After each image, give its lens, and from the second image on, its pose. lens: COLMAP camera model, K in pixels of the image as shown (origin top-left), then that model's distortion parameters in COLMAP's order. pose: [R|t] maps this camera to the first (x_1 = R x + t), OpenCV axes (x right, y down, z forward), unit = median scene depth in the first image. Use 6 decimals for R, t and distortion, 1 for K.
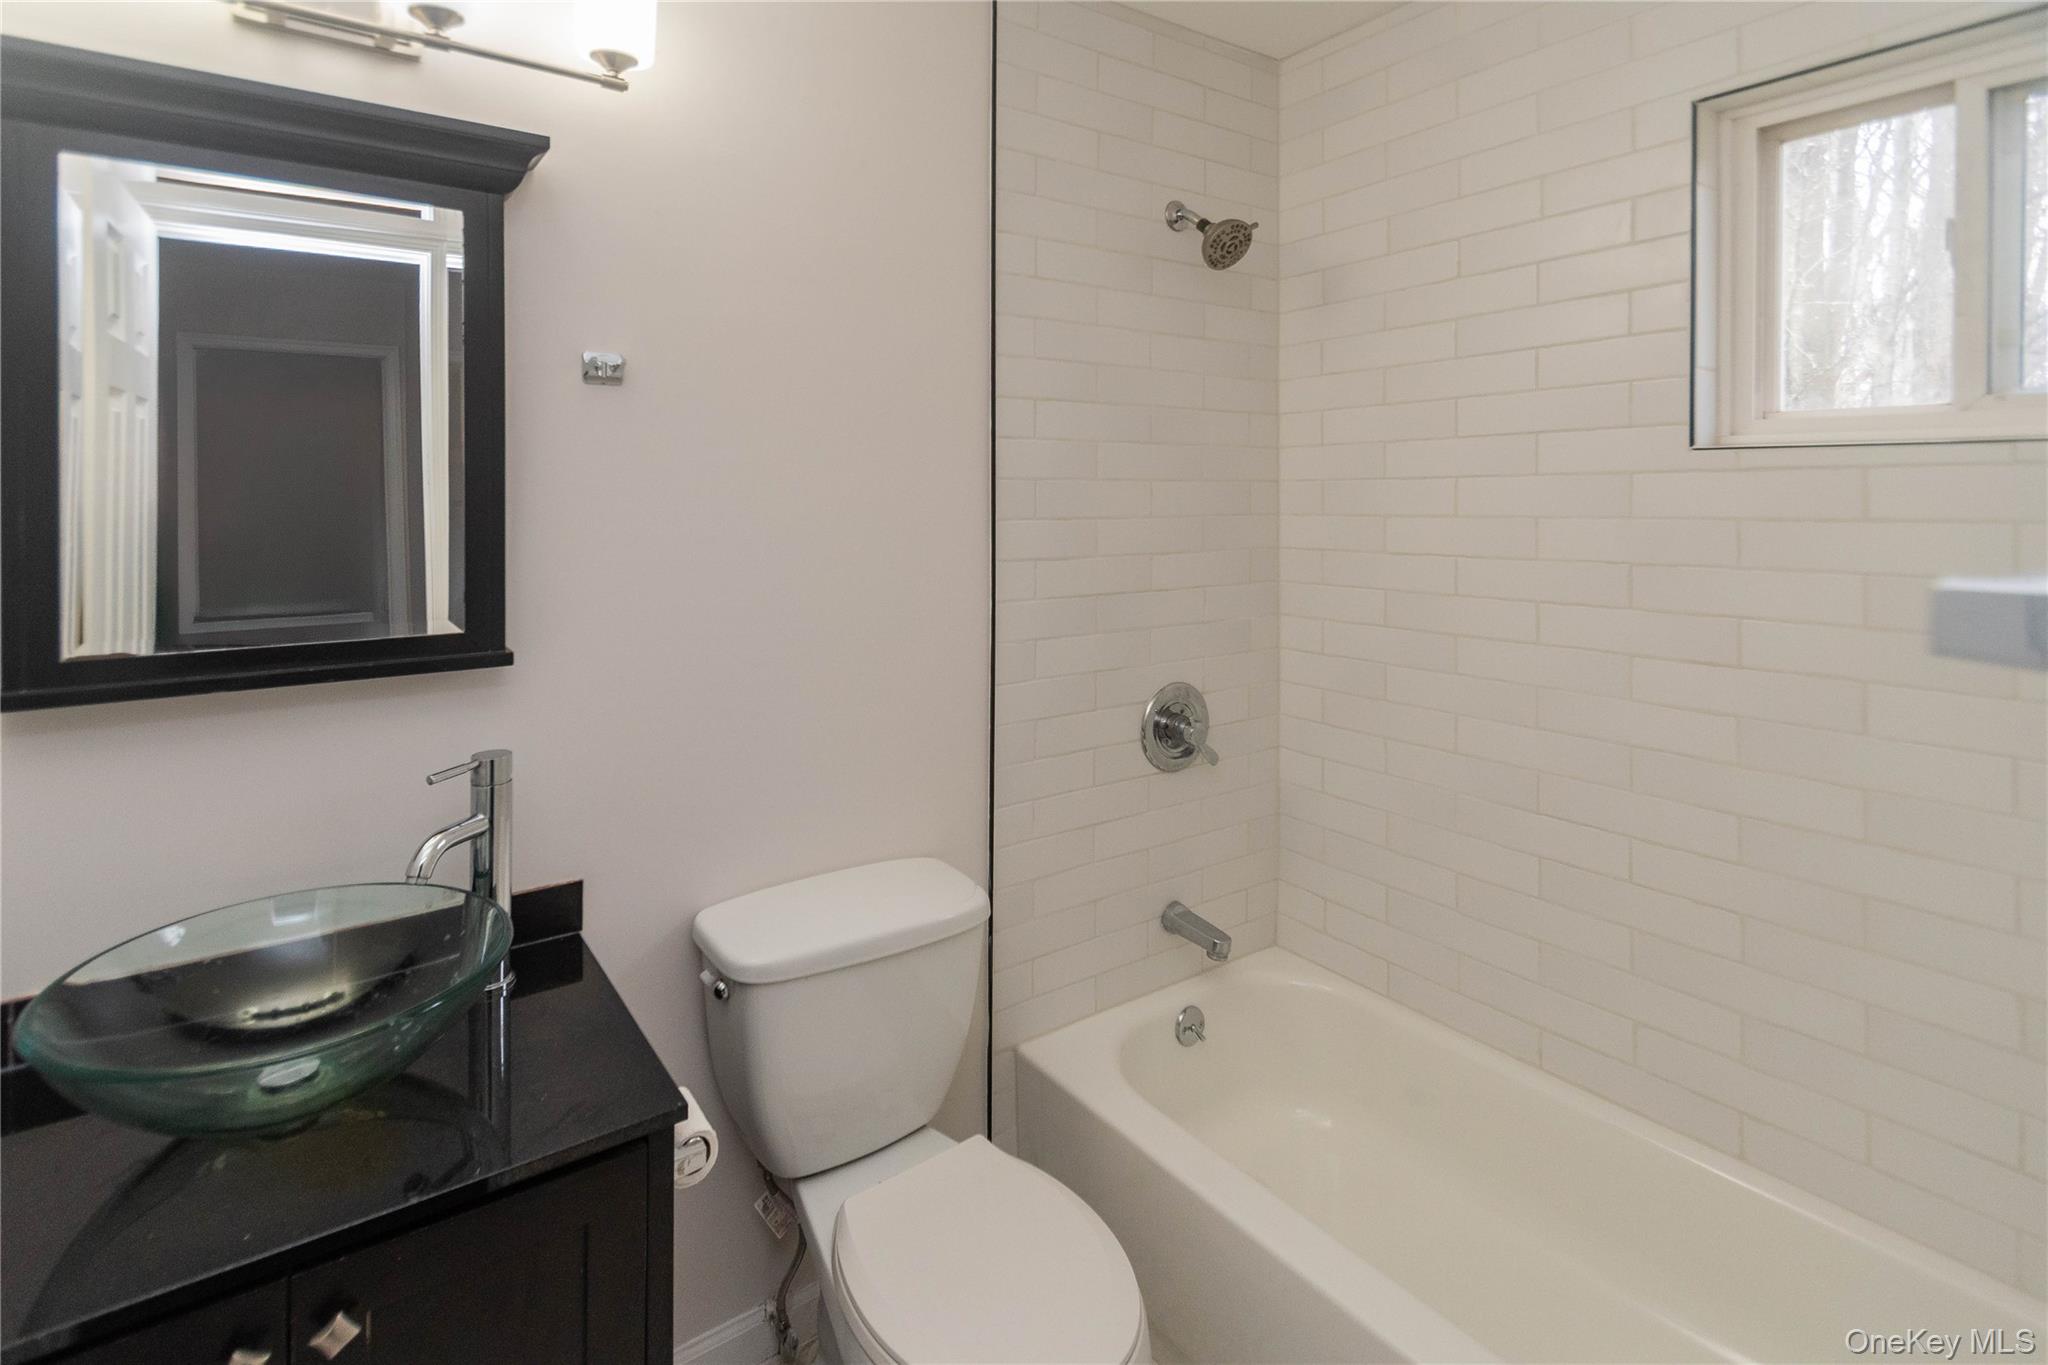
lens RADIAL K [[986.2, 0, 1024.9], [0, 986.2, 631.6], [0, 0, 1]] dist [-0.015226, -0.000650]
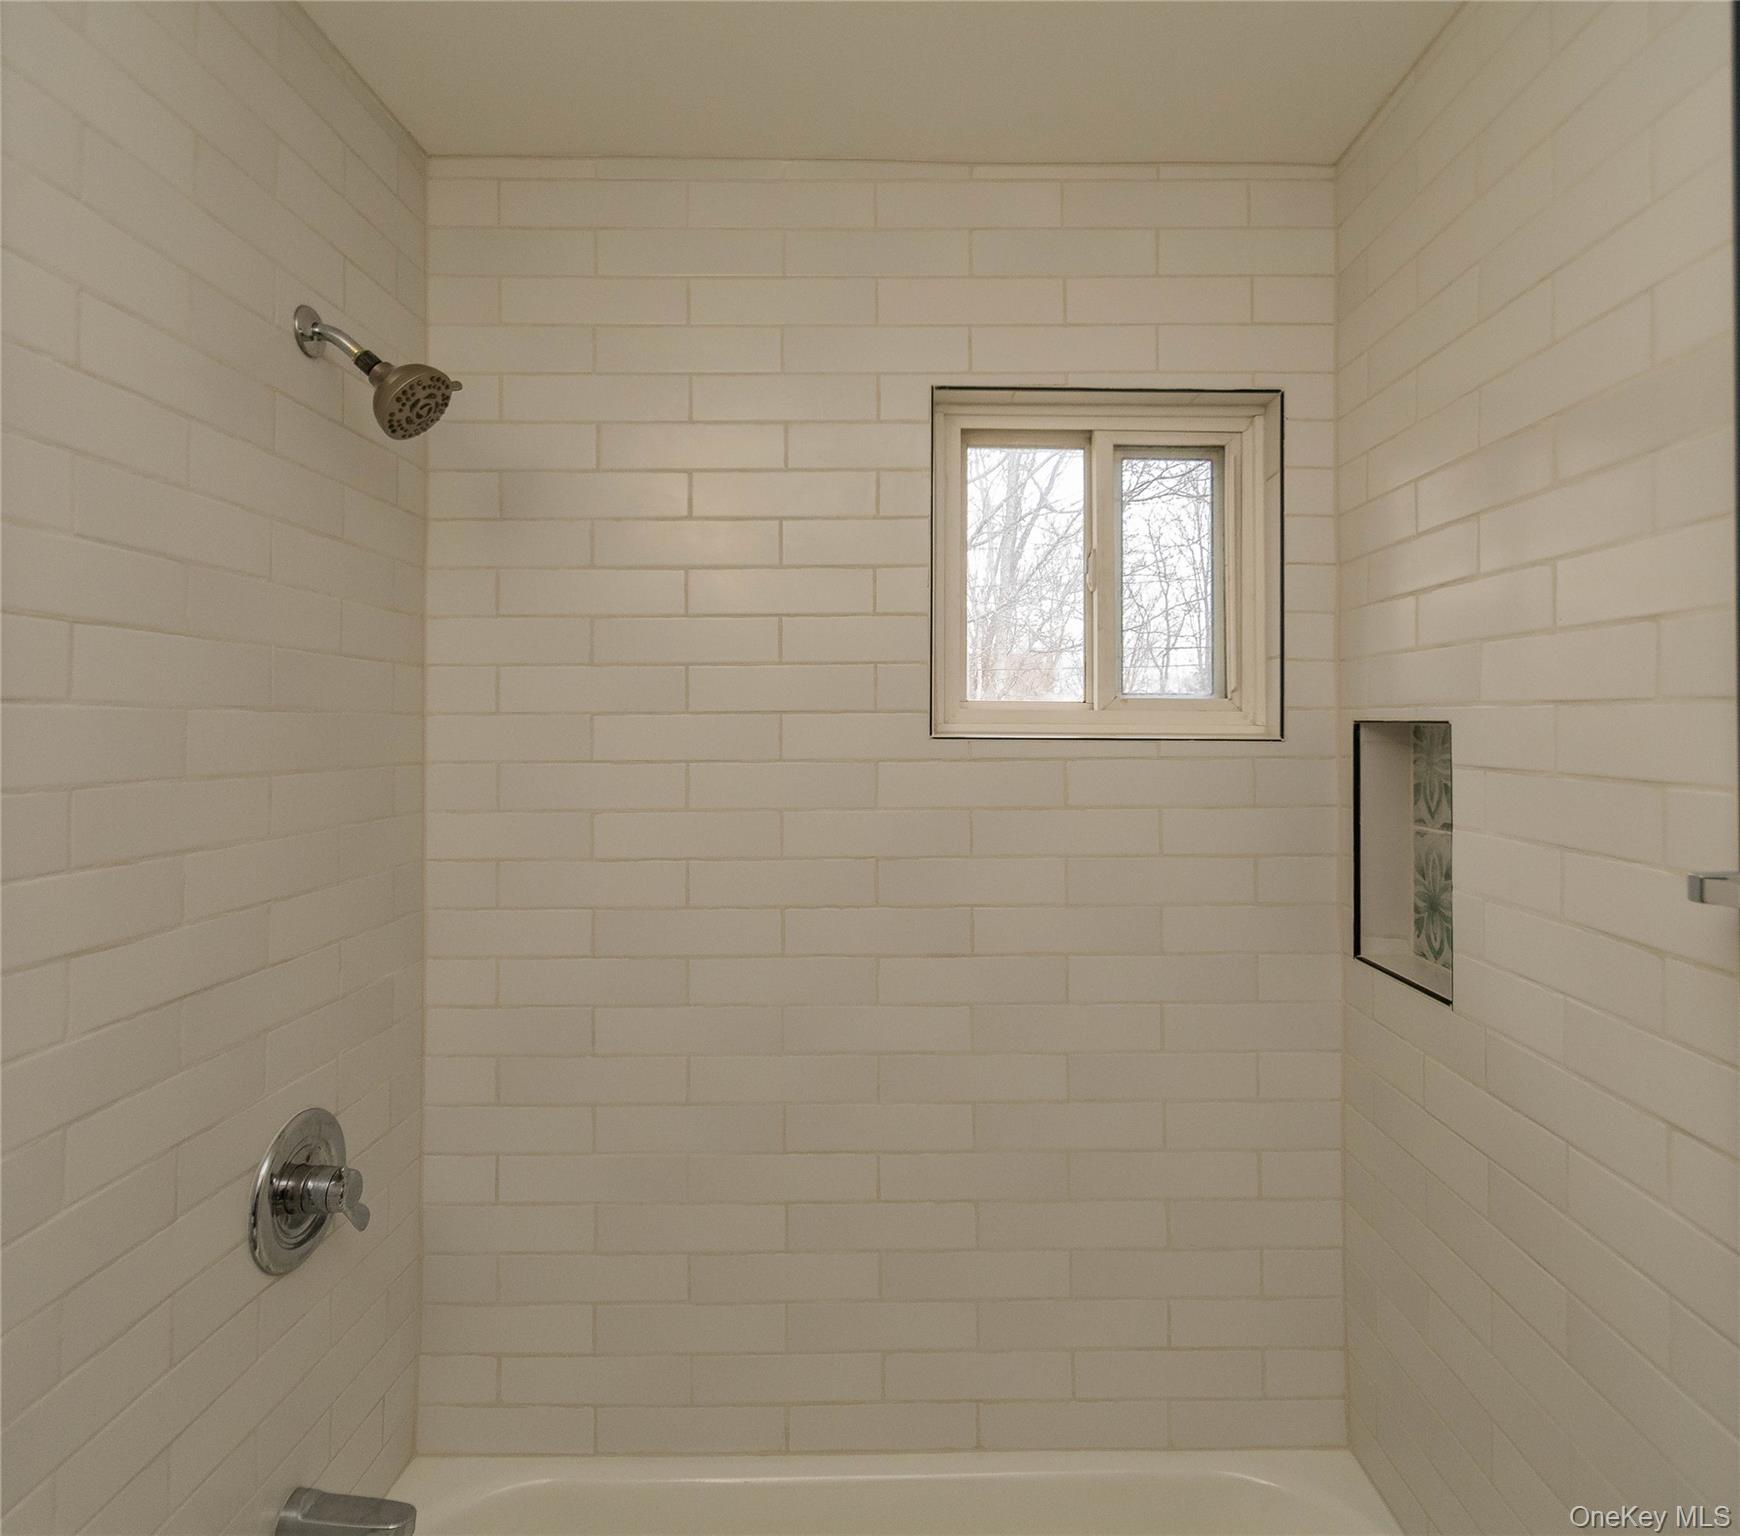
lens RADIAL K [[1053.7, 0, 870.0], [0, 1053.7, 768.0], [0, 0, 1]] dist [0.000610, -0.000721]
pose [[0.582082, -0.019308, 0.812901, -0.166245], [0.097942, 0.994104, -0.046519, -0.095318], [-0.807210, 0.106695, 0.580542, 0.373531]]
